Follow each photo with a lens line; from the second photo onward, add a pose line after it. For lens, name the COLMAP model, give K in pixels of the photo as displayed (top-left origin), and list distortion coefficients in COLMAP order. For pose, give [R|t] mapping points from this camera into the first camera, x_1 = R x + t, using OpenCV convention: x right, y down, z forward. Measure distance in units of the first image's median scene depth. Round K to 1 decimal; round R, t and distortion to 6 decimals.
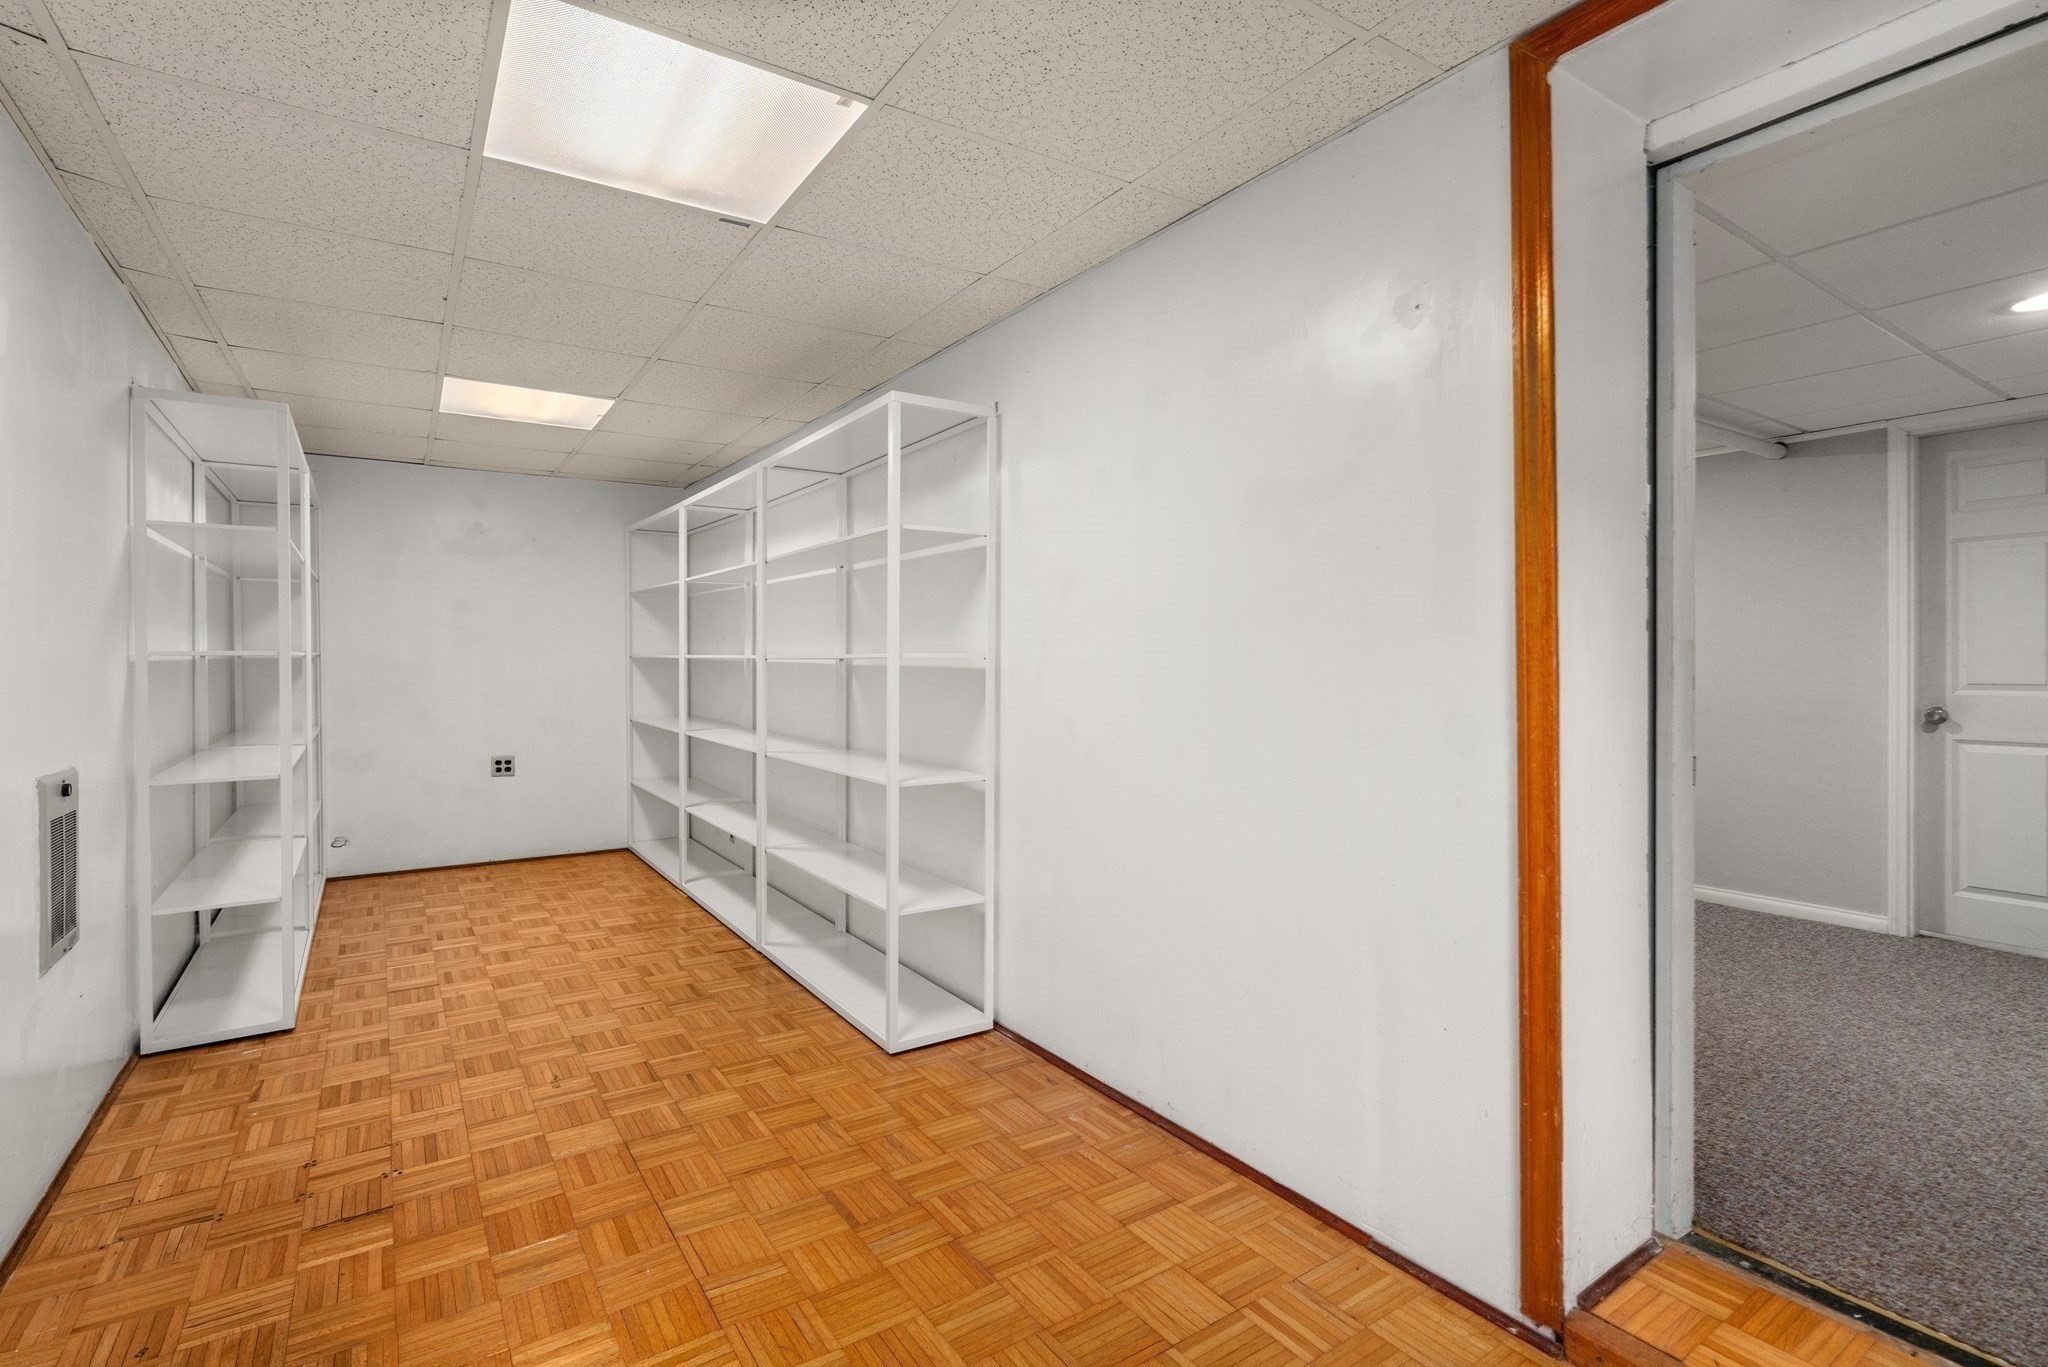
lens RADIAL K [[952.4, 0, 1026.7], [0, 952.4, 659.9], [0, 0, 1]] dist [-0.000537, -0.000290]
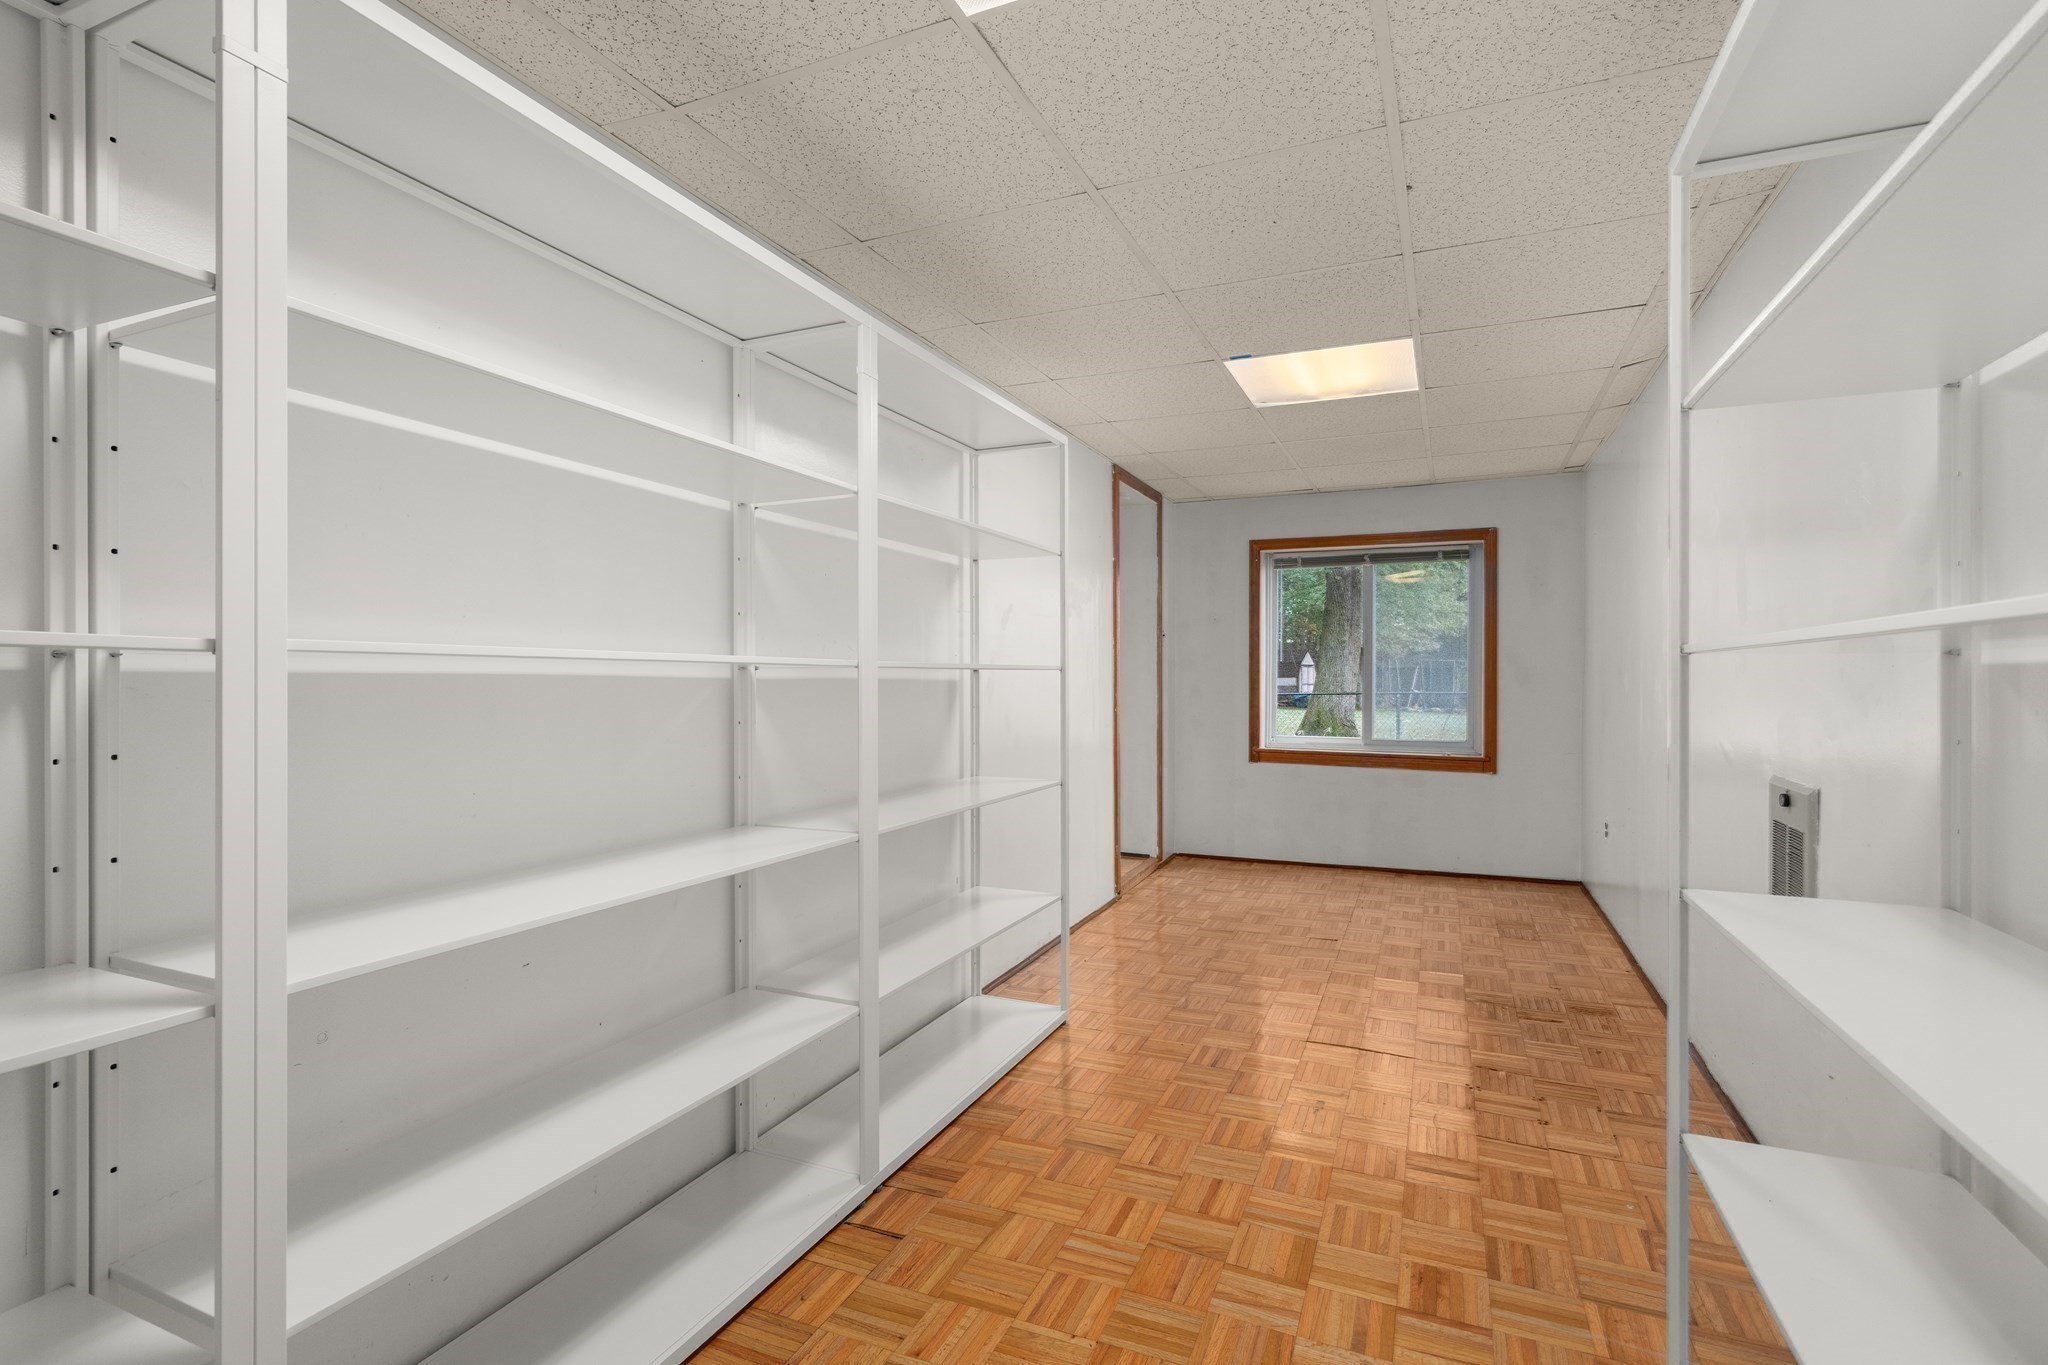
lens RADIAL K [[919.7, 0, 1019.3], [0, 919.7, 674.6], [0, 0, 1]] dist [-0.001447, 0.000141]
pose [[-0.516730, 0.005199, 0.856133, -0.964210], [0.001067, 0.999985, -0.005429, 0.007973], [-0.856148, -0.001891, -0.516727, 1.476217]]
